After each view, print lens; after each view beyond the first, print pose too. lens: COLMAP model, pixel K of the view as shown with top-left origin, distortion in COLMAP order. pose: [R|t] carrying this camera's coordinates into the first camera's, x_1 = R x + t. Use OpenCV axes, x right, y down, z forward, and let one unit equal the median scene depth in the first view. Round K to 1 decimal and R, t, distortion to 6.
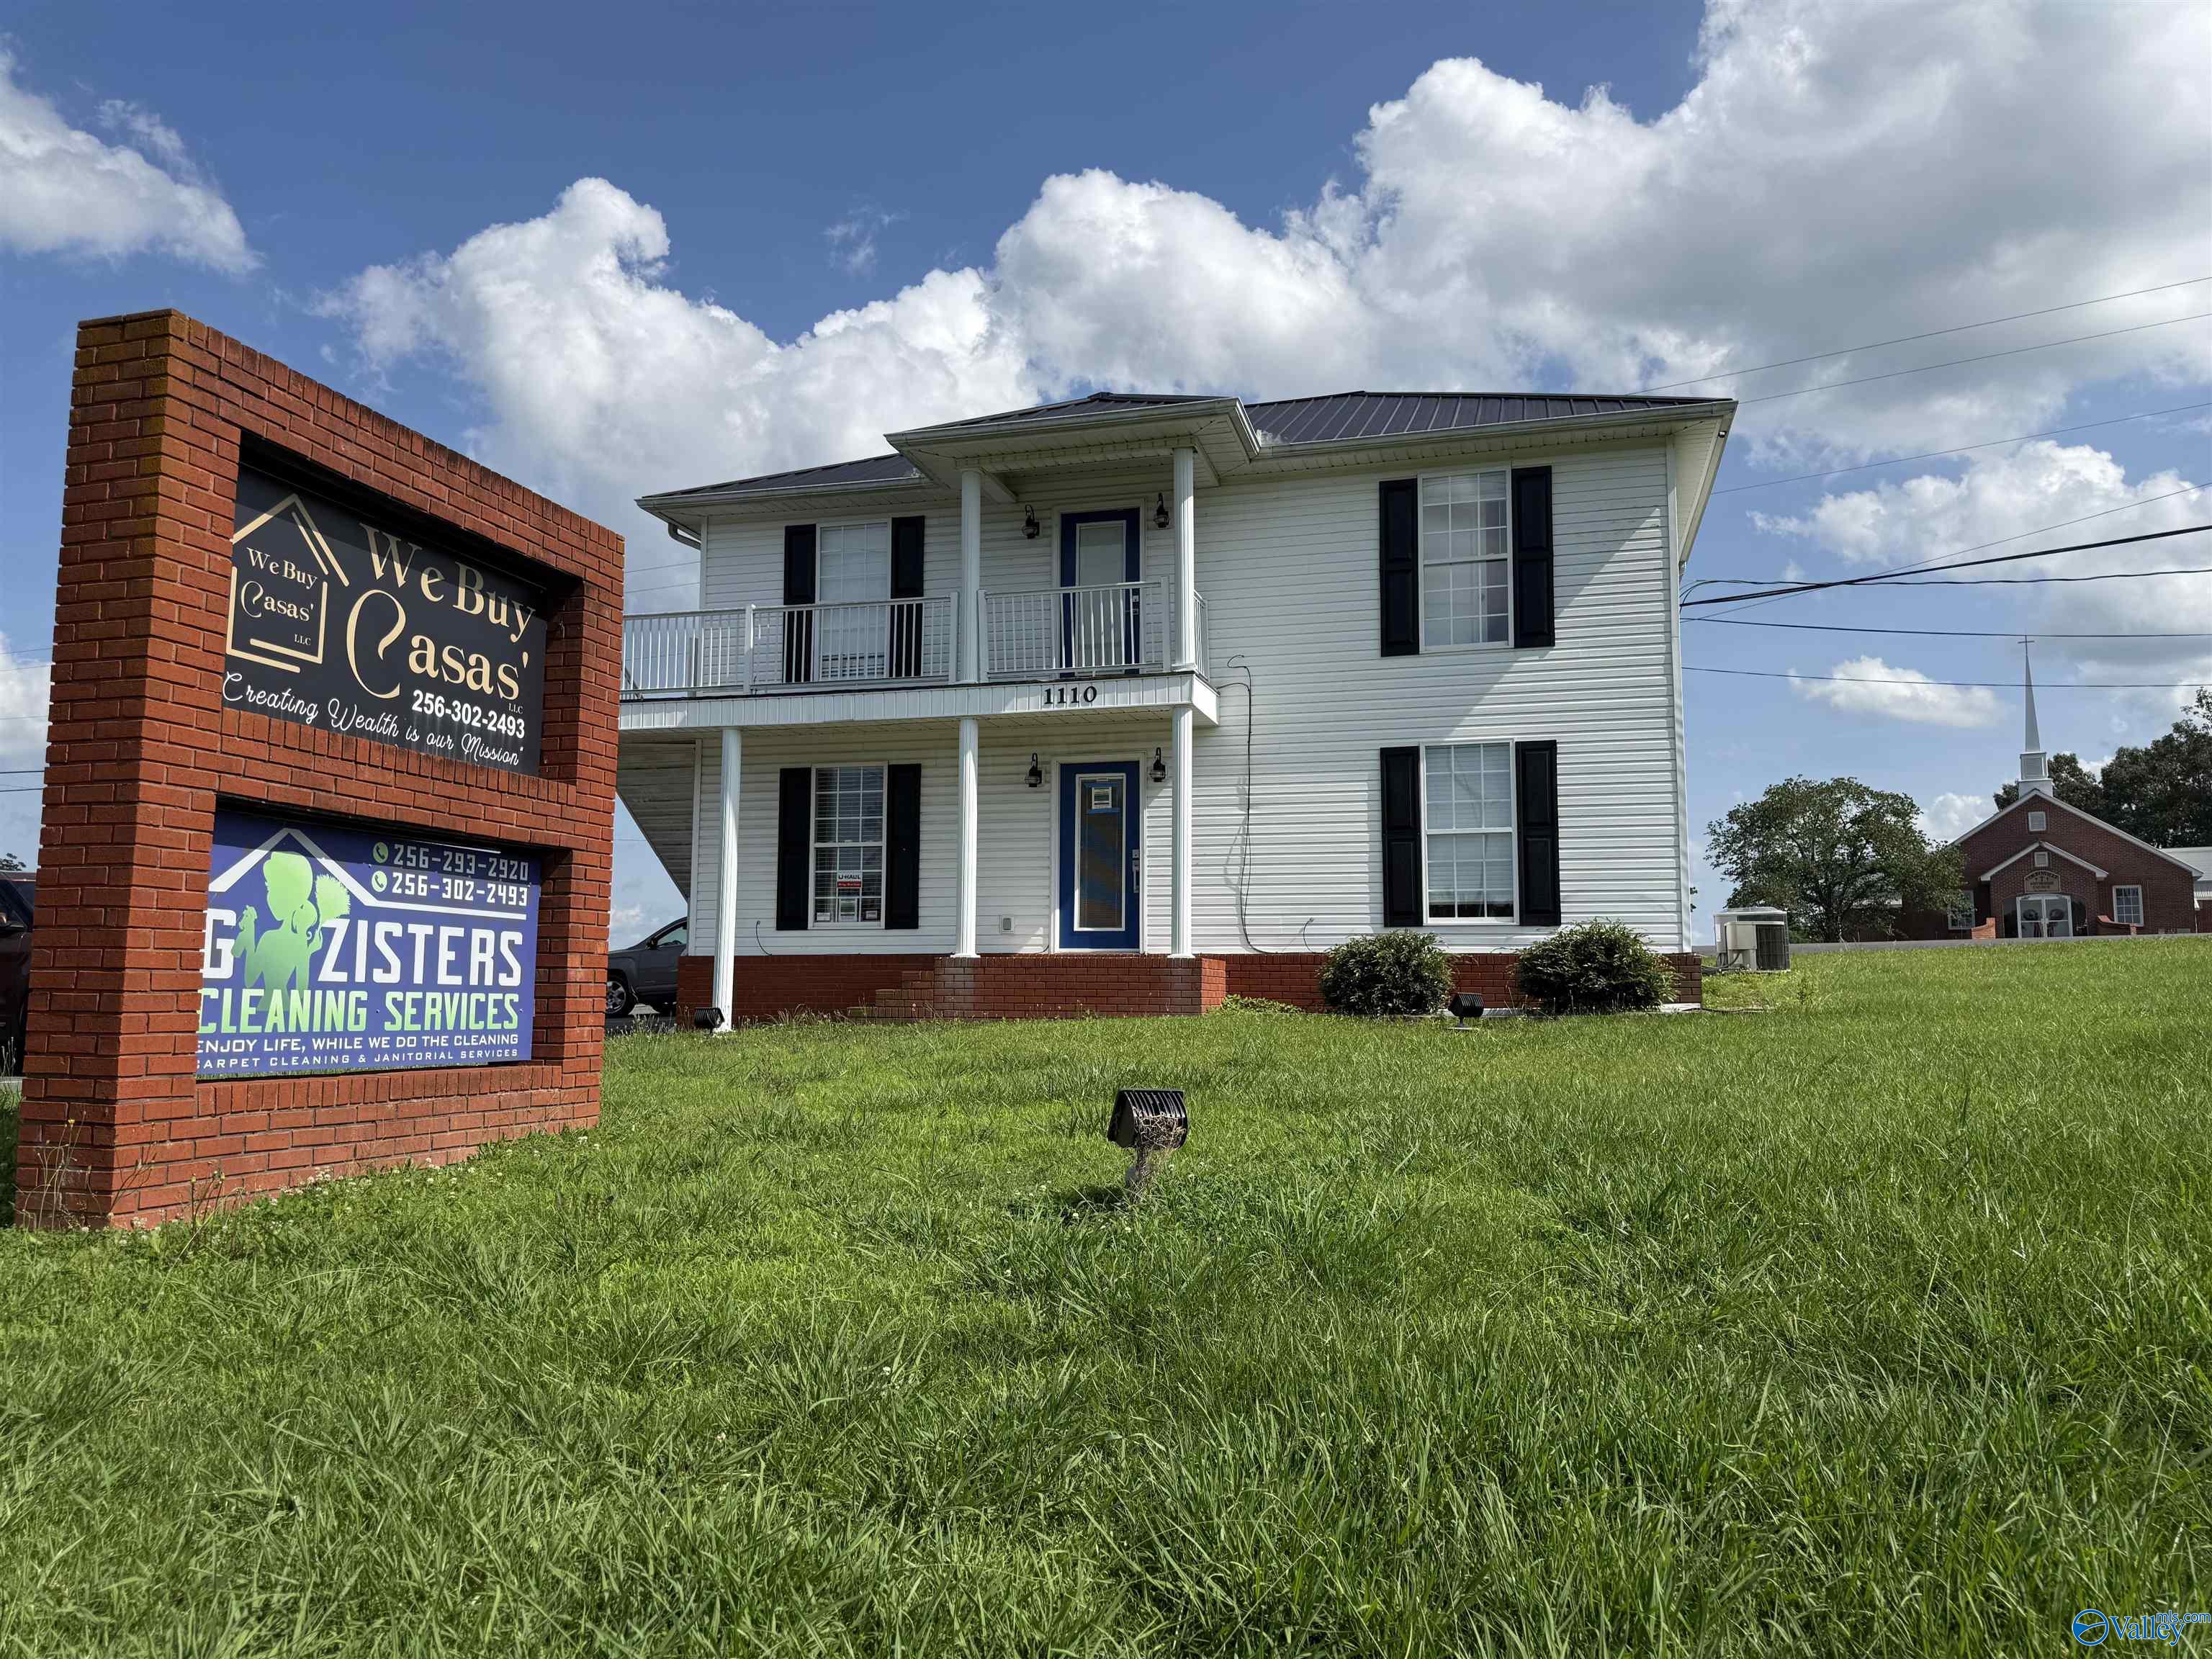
lens RADIAL K [[1552.2, 0, 1107.3], [0, 1552.2, 829.2], [0, 0, 1]] dist [0.012587, -0.004454]
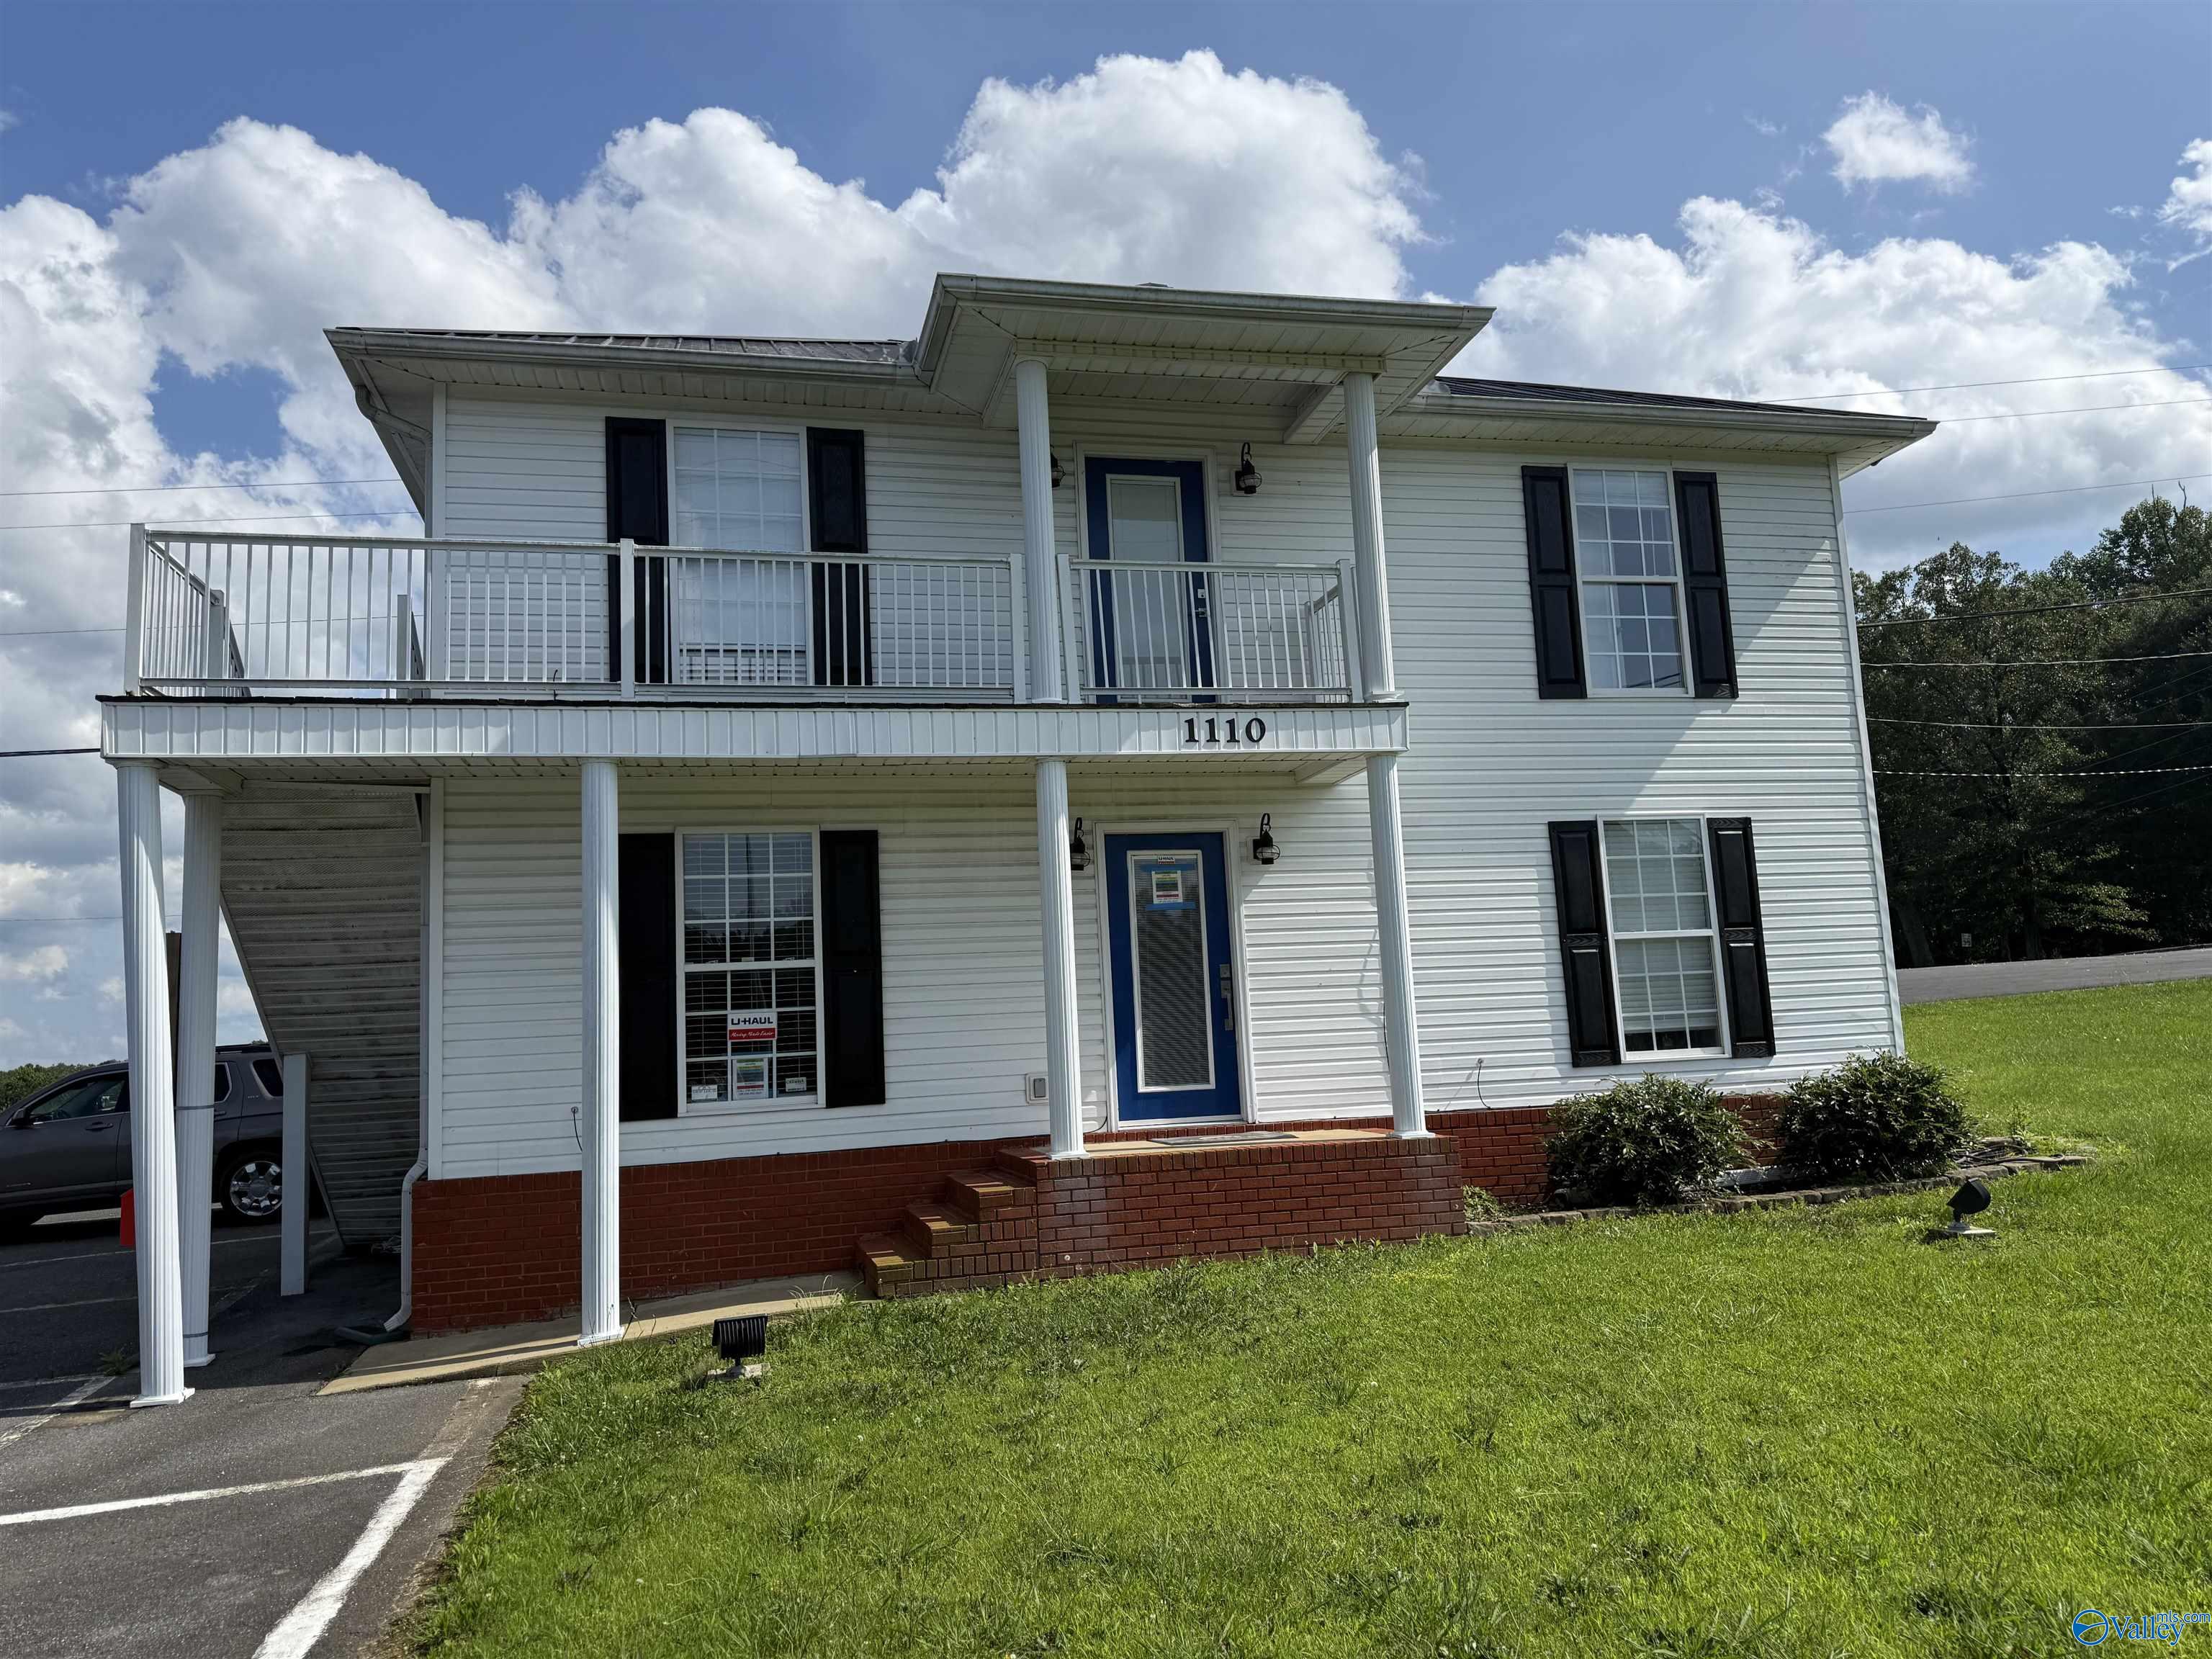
lens RADIAL K [[1552.2, 0, 1105.8], [0, 1552.2, 828.2], [0, 0, 1]] dist [0.012587, -0.004454]
pose [[0.870441, 0.018523, 0.491924, -0.354888], [0.000234, 0.999276, -0.038042, -0.020444], [-0.492273, 0.033229, 0.869807, 0.441238]]
